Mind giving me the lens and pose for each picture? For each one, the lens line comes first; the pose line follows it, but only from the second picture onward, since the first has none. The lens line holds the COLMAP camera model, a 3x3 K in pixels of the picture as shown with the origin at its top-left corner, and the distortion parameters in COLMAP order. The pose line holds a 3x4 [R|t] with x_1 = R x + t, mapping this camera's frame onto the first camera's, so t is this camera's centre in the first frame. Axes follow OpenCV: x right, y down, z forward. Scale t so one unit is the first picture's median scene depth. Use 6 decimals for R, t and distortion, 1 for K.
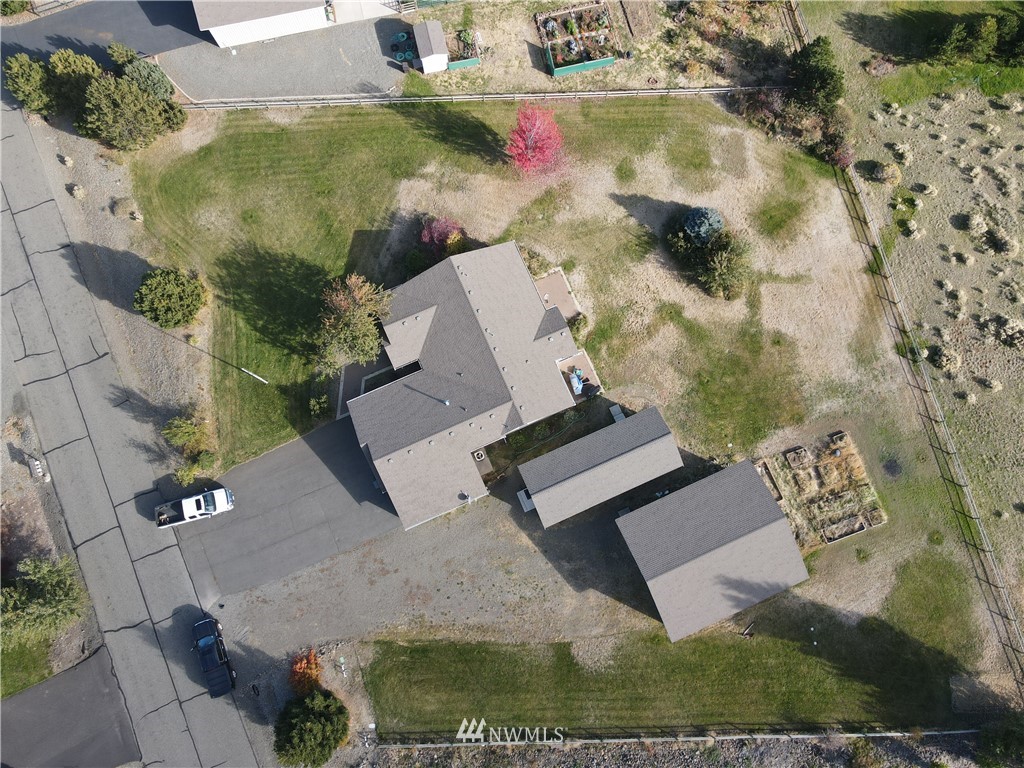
lens RADIAL K [[732.9, 0, 512.0], [0, 732.9, 384.0], [0, 0, 1]] dist [0.006837, 0.002733]
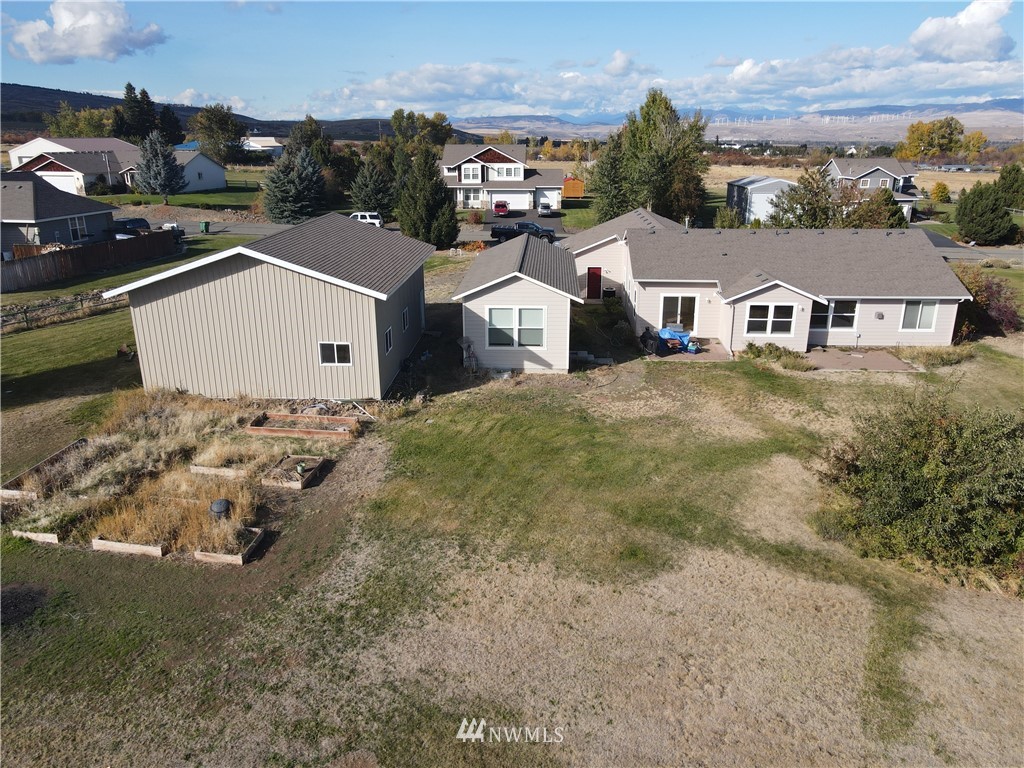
lens RADIAL K [[732.9, 0, 512.0], [0, 732.9, 384.0], [0, 0, 1]] dist [0.006837, 0.002733]
pose [[-0.454952, 0.281280, -0.844926, 0.601286], [-0.874266, 0.039347, 0.483850, -0.155403], [0.169343, 0.958819, 0.228012, 0.853500]]
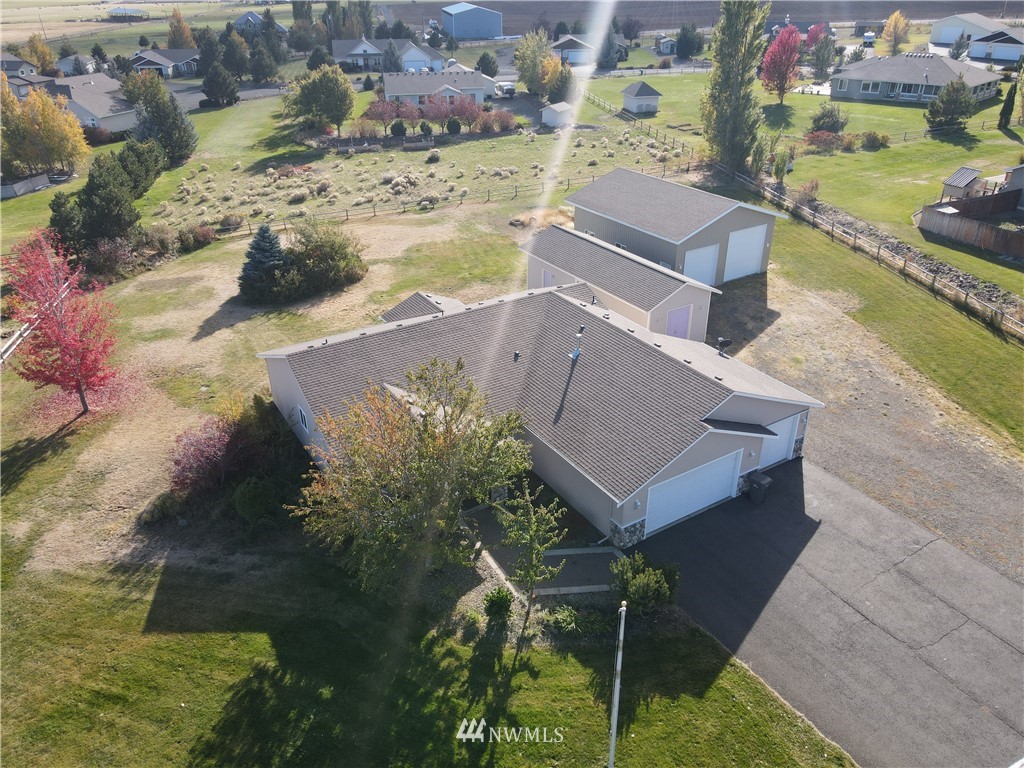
lens RADIAL K [[732.9, 0, 512.0], [0, 732.9, 384.0], [0, 0, 1]] dist [0.006837, 0.002733]
pose [[-0.143186, -0.478852, 0.866140, -0.501409], [0.971867, 0.097335, 0.214477, -0.120564], [-0.187009, 0.872483, 0.451444, 0.706953]]
